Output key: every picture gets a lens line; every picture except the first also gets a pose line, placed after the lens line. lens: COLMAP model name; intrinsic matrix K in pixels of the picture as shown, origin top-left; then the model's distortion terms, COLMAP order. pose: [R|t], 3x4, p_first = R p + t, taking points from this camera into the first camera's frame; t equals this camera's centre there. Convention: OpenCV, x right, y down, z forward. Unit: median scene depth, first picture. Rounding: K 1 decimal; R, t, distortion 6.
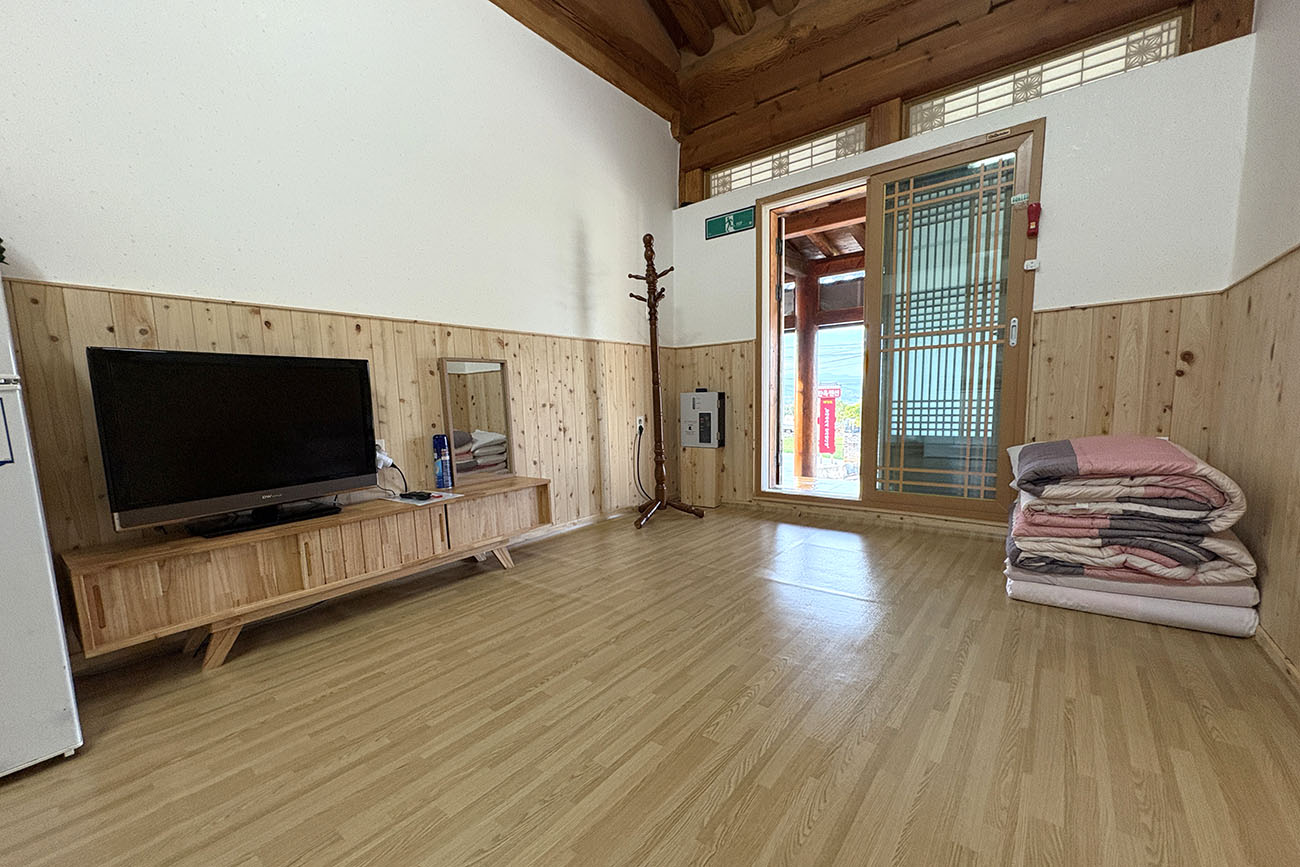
lens RADIAL K [[517.9, 0, 649.3], [0, 517.9, 462.8], [0, 0, 1]] dist [-0.001444, -0.000001]
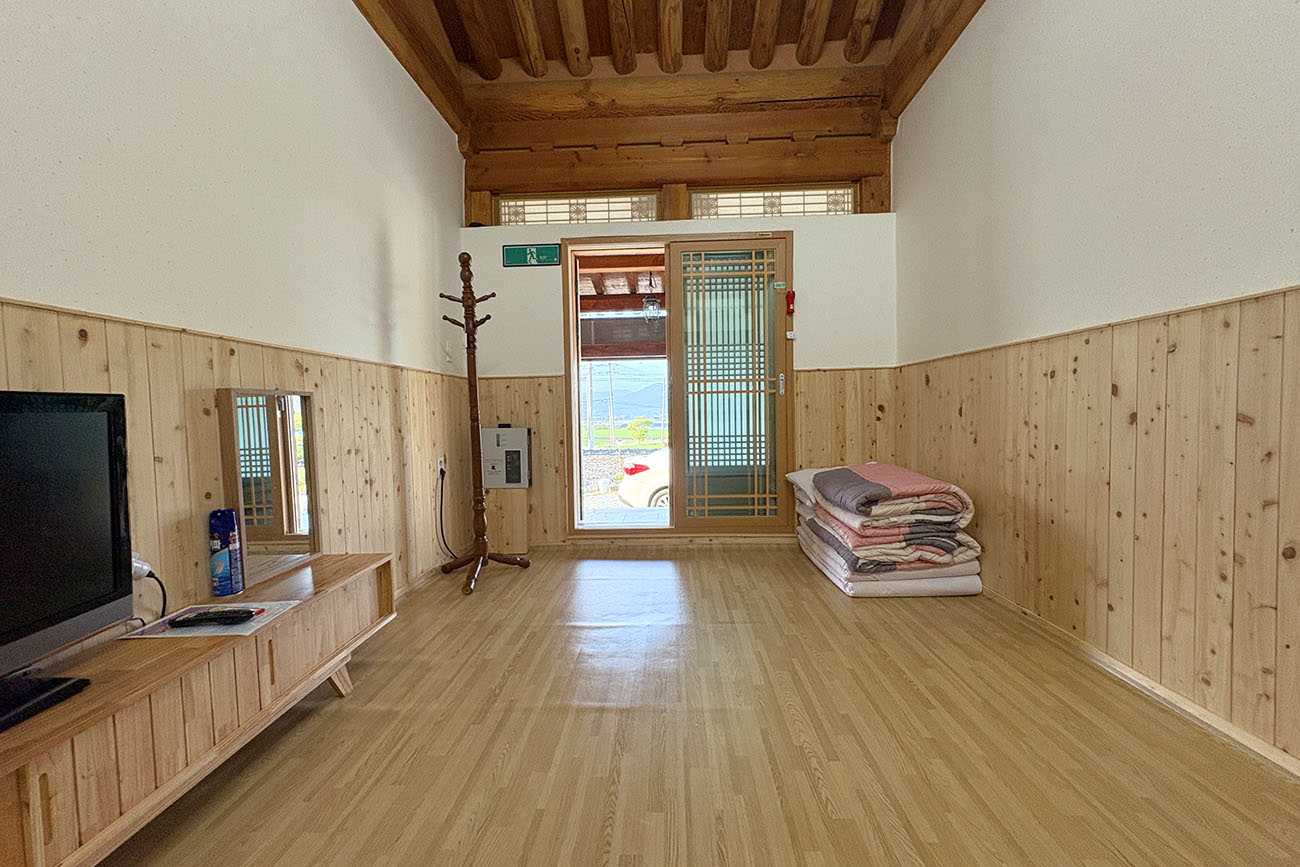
lens RADIAL K [[516.5, 0, 650.0], [0, 516.5, 433.5], [0, 0, 1]] dist [-0.002615, 0.000052]
pose [[0.806693, -0.013576, 0.590815, -0.298088], [0.070130, 0.994871, -0.072895, -0.053998], [-0.586795, 0.100238, 0.803507, 0.153744]]
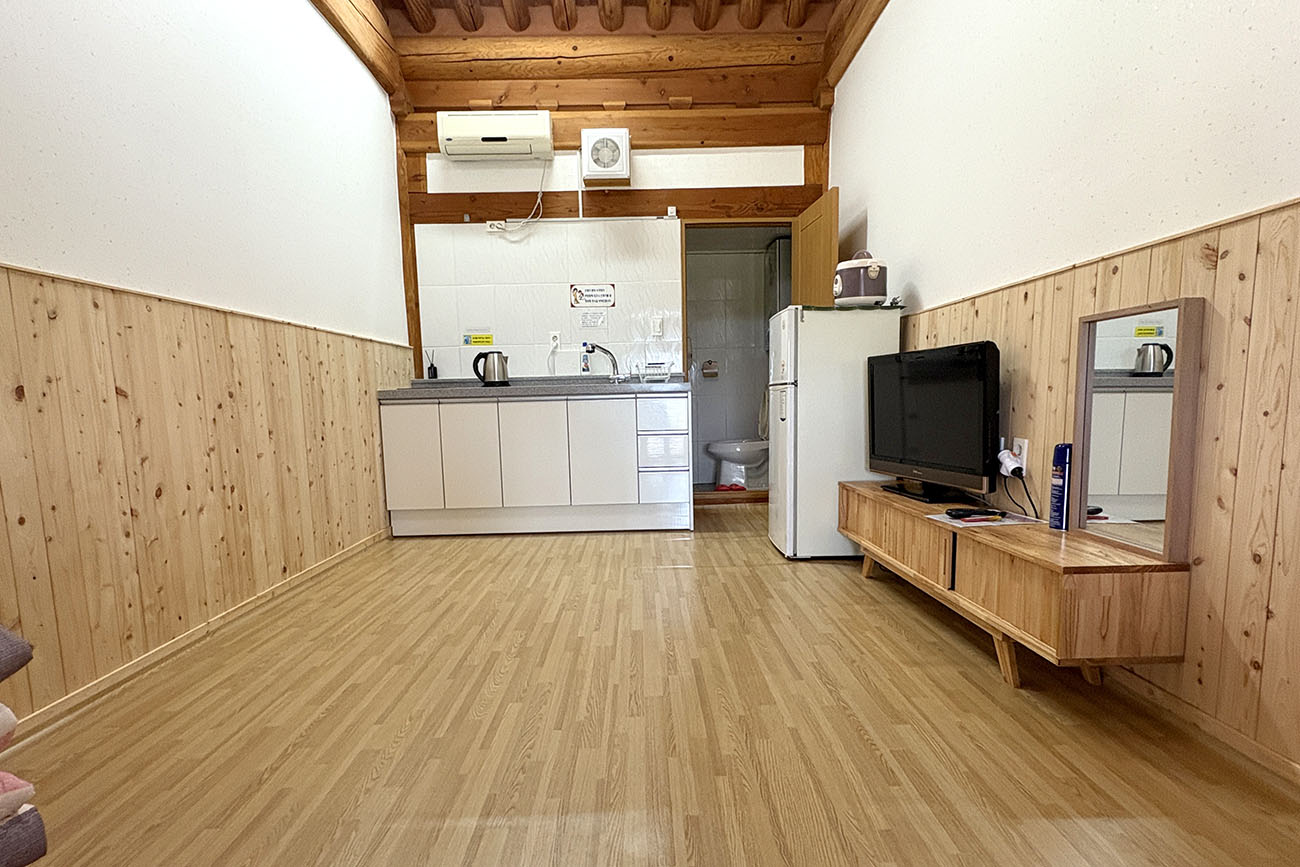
lens RADIAL K [[653.3, 0, 649.2], [0, 653.3, 468.6], [0, 0, 1]] dist [-0.000632, -0.000196]
pose [[-0.770503, 0.114873, -0.627001, 0.403898], [-0.033595, 0.974943, 0.219904, -0.152624], [0.636551, 0.190501, -0.747337, 1.070146]]
